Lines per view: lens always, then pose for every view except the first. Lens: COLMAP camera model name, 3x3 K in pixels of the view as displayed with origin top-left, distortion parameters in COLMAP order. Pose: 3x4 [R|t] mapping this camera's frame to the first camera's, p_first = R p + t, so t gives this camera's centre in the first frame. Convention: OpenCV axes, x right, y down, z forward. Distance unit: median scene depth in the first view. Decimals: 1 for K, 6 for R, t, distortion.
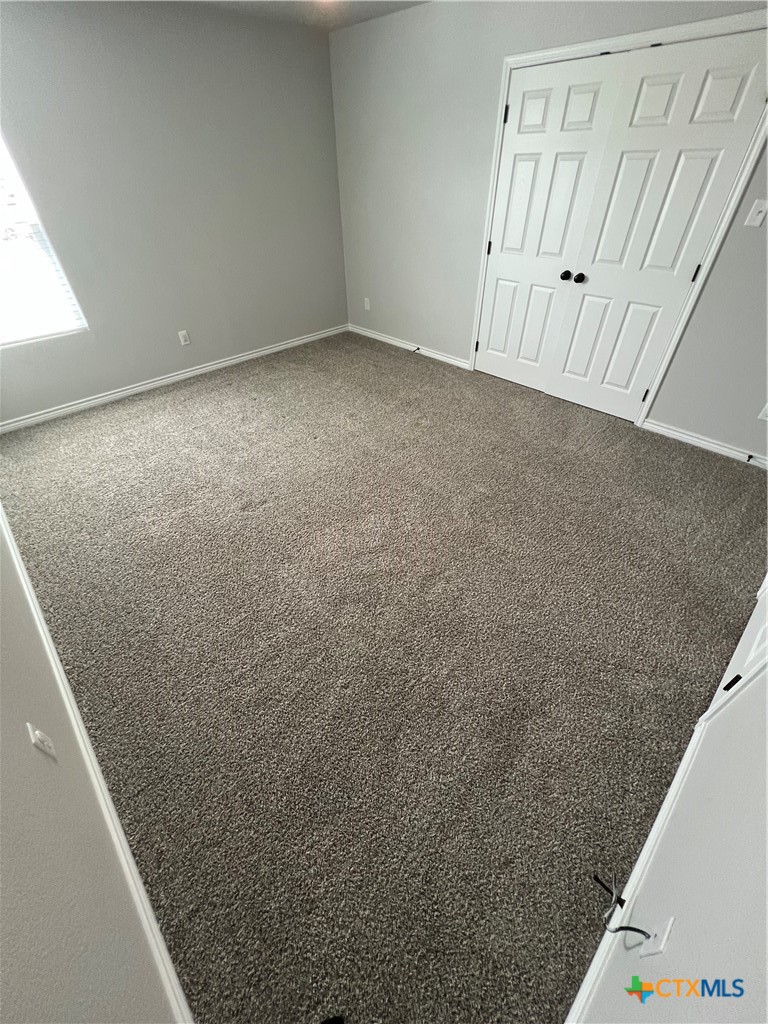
lens RADIAL K [[413.0, 0, 384.3], [0, 413.0, 511.3], [0, 0, 1]] dist [-0.000861, -0.000068]
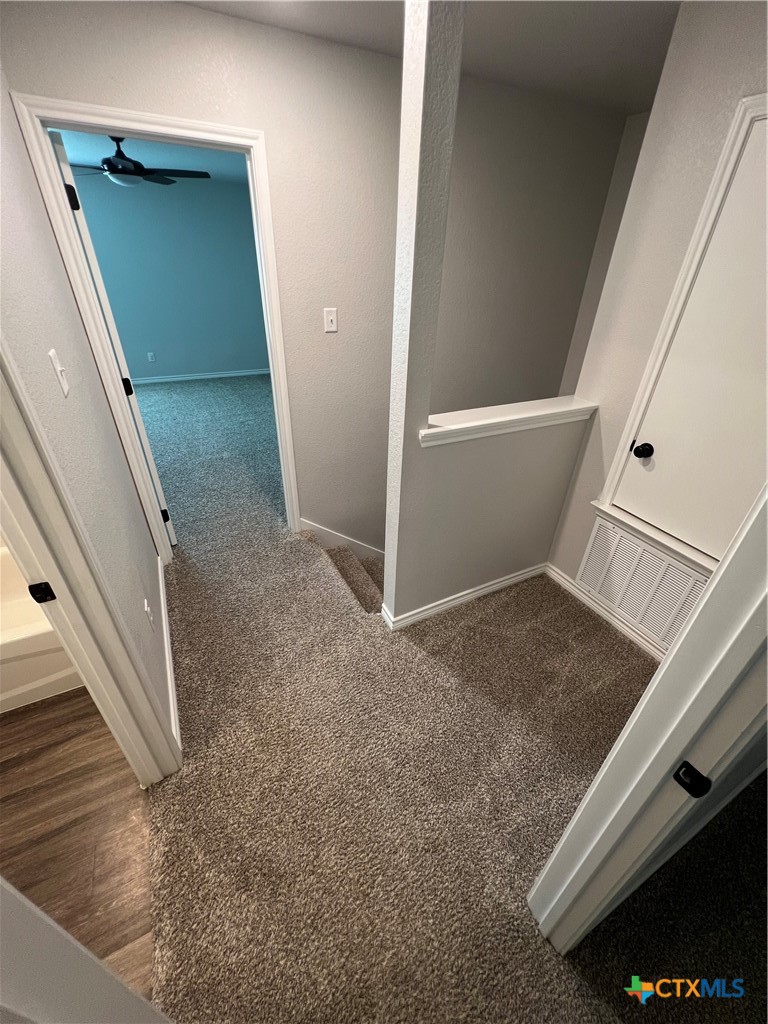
lens RADIAL K [[413.0, 0, 384.2], [0, 413.0, 513.4], [0, 0, 1]] dist [-0.000861, -0.000068]
pose [[0.958204, 0.184251, -0.218853, 0.893977], [-0.214430, 0.968953, -0.123085, 0.166862], [0.189380, 0.164869, 0.967964, -0.260557]]
